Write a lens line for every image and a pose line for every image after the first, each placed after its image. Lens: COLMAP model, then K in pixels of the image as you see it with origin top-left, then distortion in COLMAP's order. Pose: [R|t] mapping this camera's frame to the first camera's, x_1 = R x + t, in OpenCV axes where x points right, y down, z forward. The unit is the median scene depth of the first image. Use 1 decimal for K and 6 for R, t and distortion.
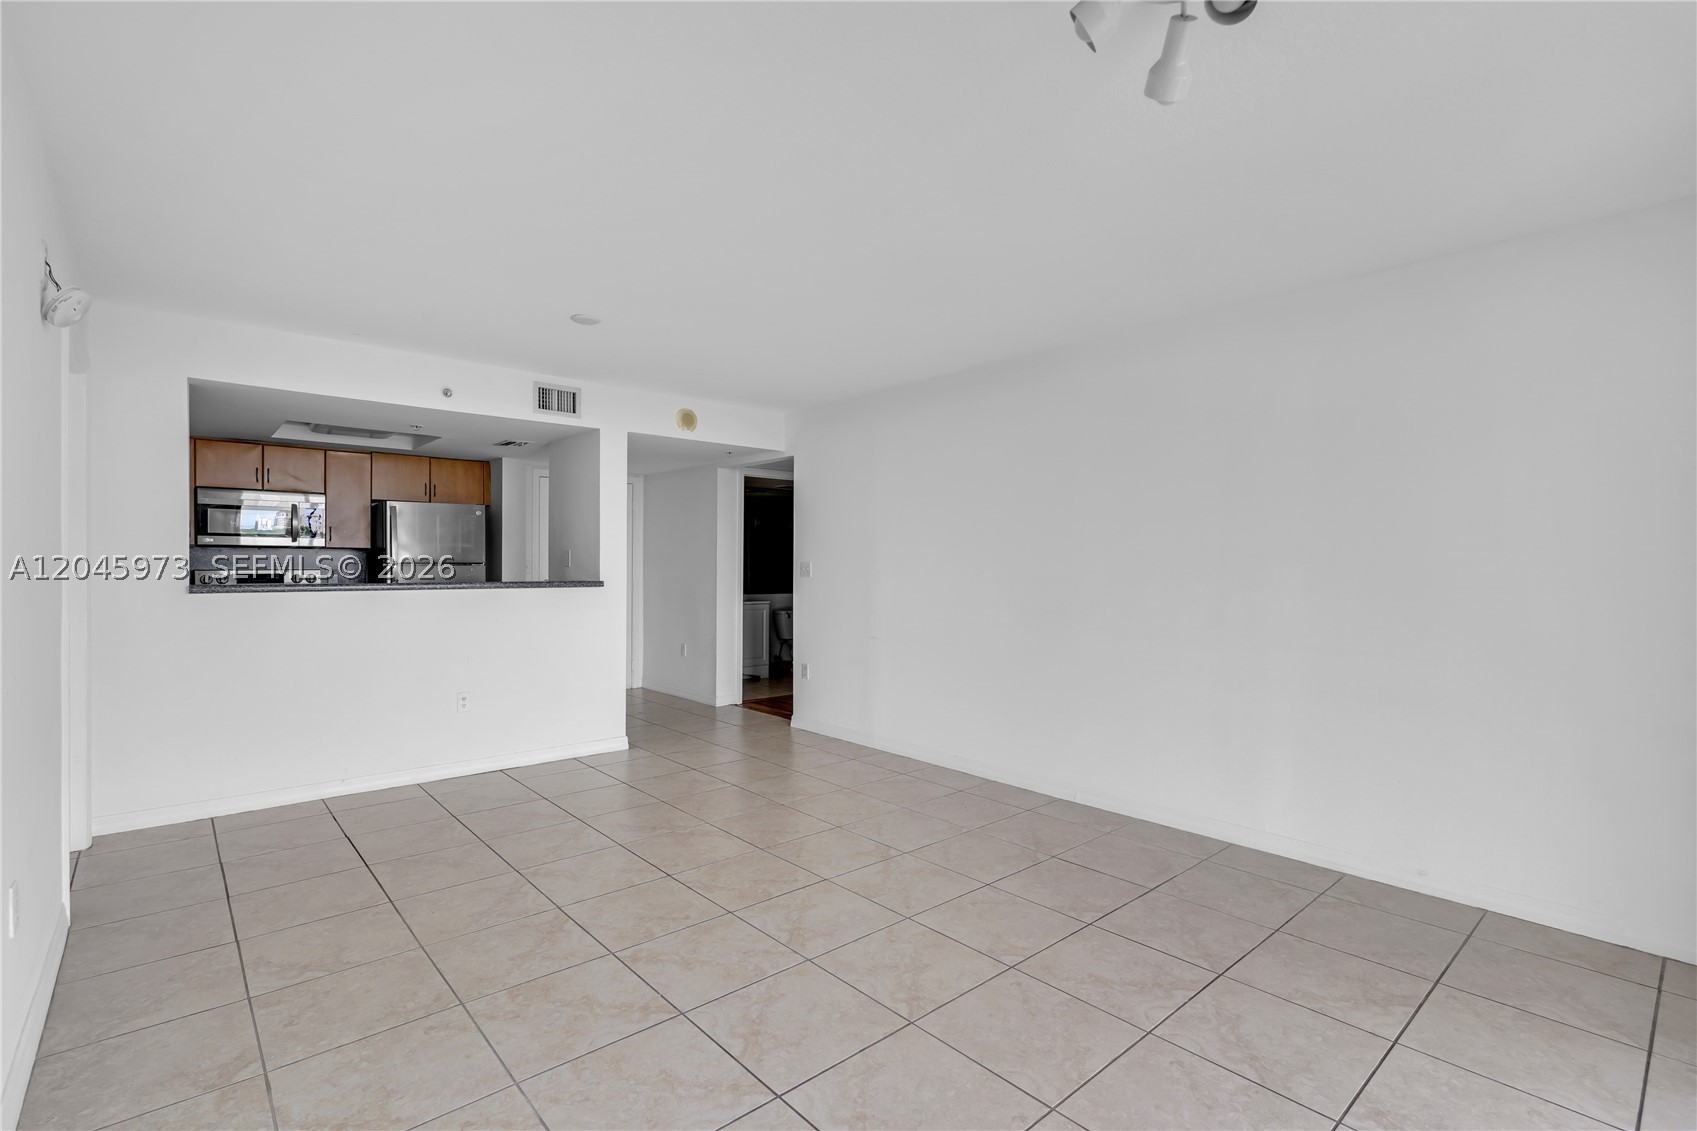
lens RADIAL K [[777.9, 0, 844.8], [0, 777.9, 573.4], [0, 0, 1]] dist [-0.001909, -0.000046]
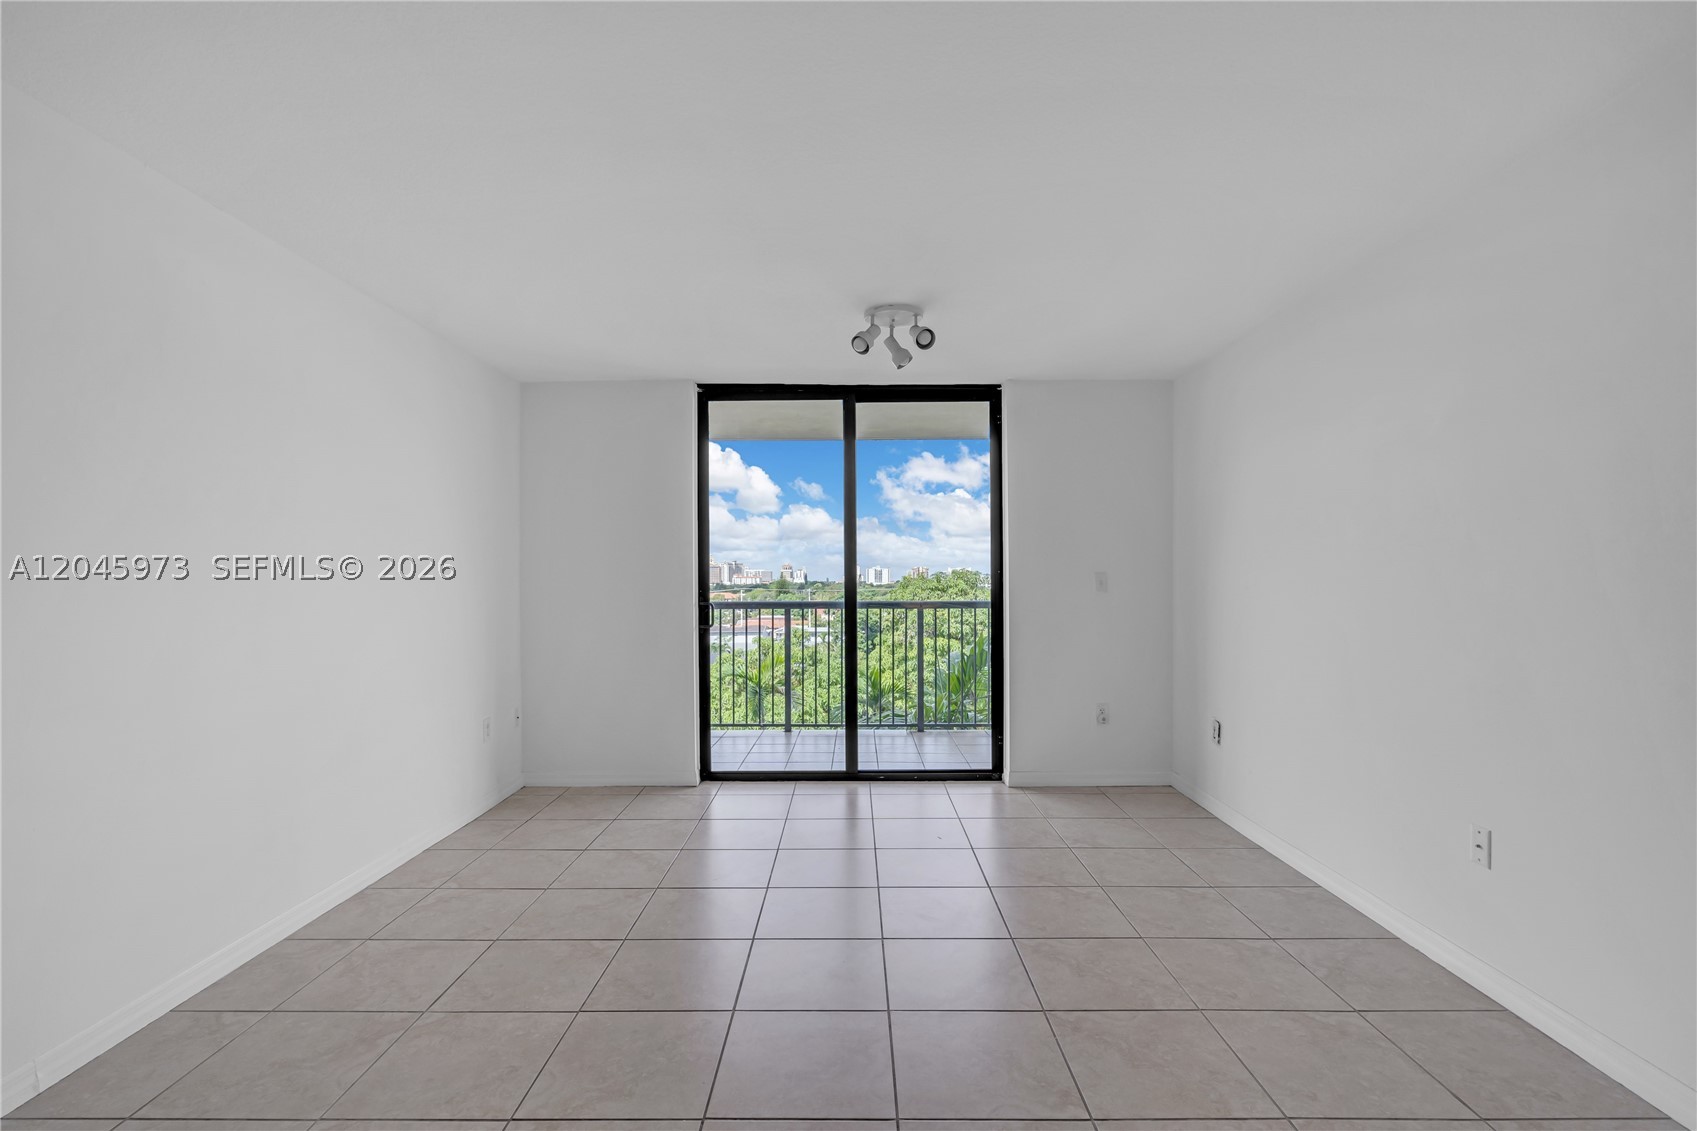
lens RADIAL K [[777.9, 0, 844.8], [0, 777.9, 573.4], [0, 0, 1]] dist [-0.001909, -0.000046]
pose [[-0.746762, 0.002950, 0.665085, -0.299226], [0.008281, 0.999954, 0.004864, -0.010665], [-0.665040, 0.009140, -0.746752, 0.829258]]
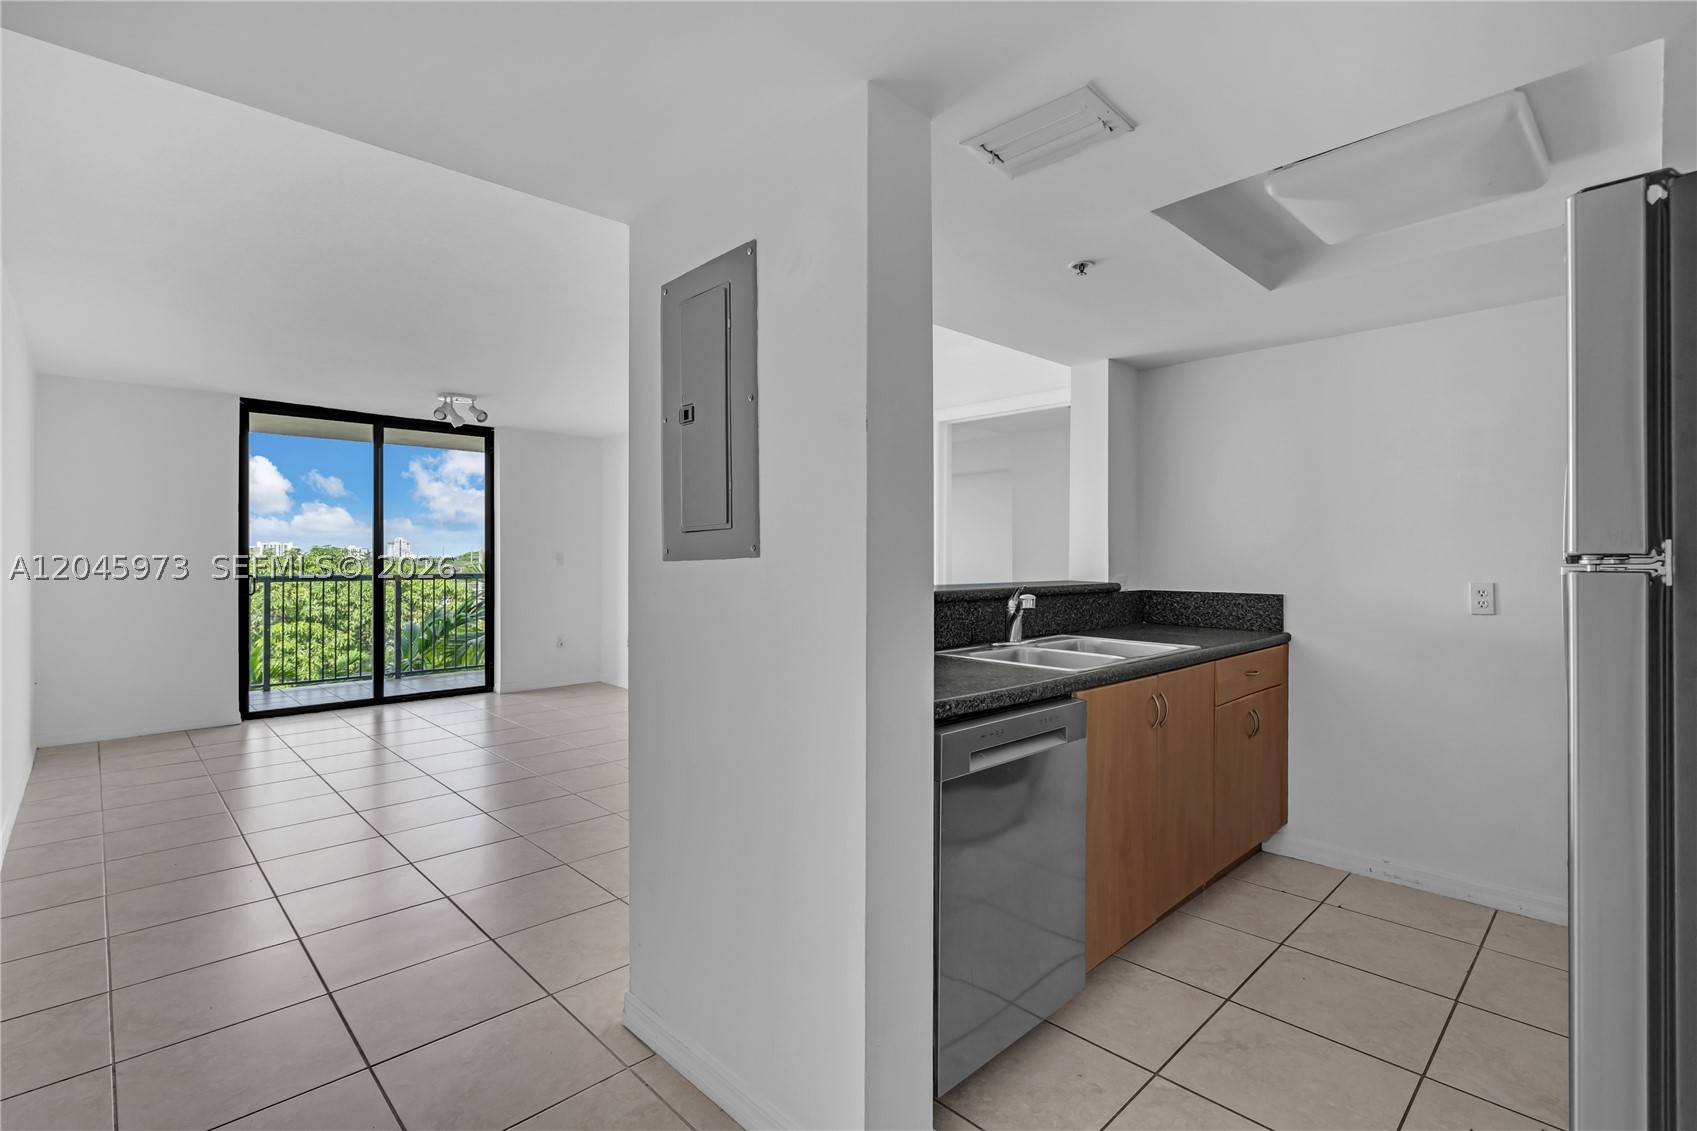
lens RADIAL K [[789.4, 0, 845.9], [0, 789.4, 551.8], [0, 0, 1]] dist [0.003473, 0.000250]
pose [[-0.998983, -0.004759, -0.044841, -0.388027], [-0.005088, 0.999961, 0.007229, -0.021072], [0.044805, 0.007449, -0.998968, 1.459738]]
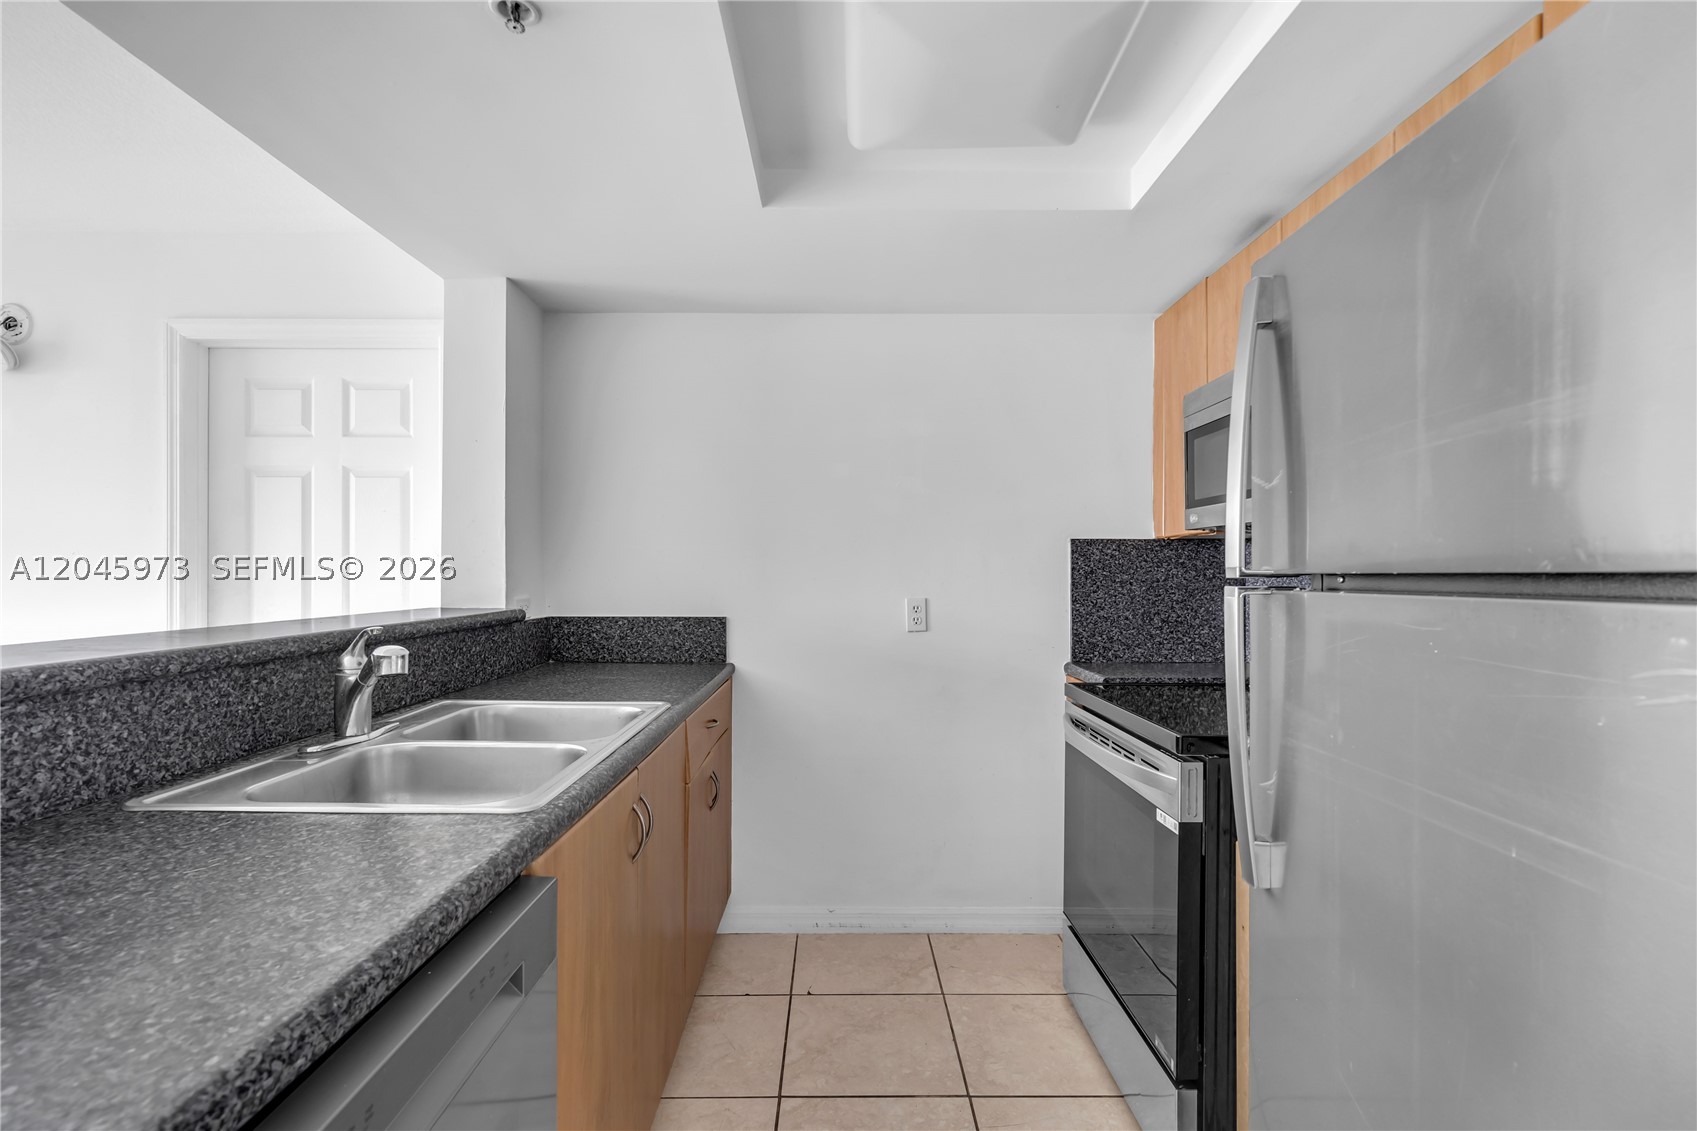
lens RADIAL K [[764.6, 0, 848.2], [0, 764.6, 575.0], [0, 0, 1]] dist [-0.001753, -0.000069]
pose [[-0.651737, -0.000778, -0.758445, -0.438798], [-0.014671, 0.999825, 0.011581, -0.018722], [0.758303, 0.018675, -0.651634, 1.219725]]
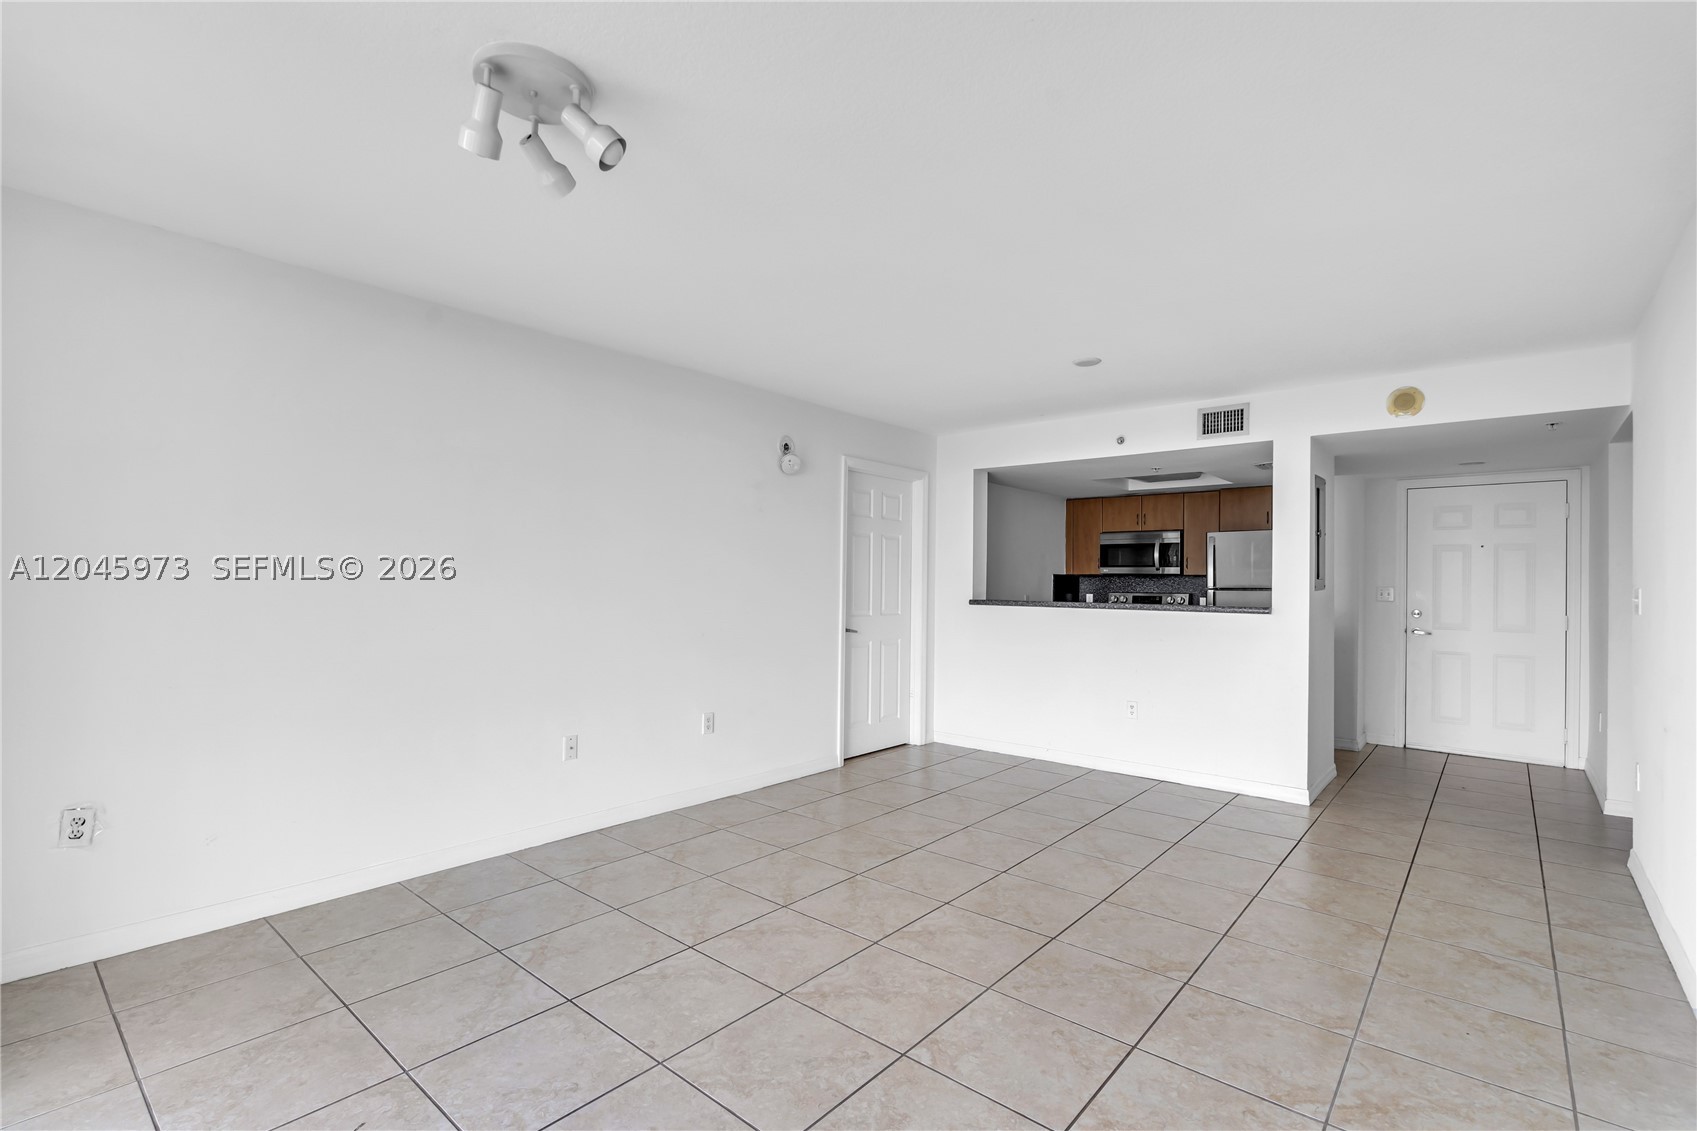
lens RADIAL K [[764.6, 0, 848.2], [0, 764.6, 575.0], [0, 0, 1]] dist [-0.001753, -0.000069]
pose [[0.145844, -0.013262, -0.989219, 0.497036], [-0.022201, 0.999614, -0.016674, -0.002327], [0.989058, 0.024393, 0.145494, 0.383486]]
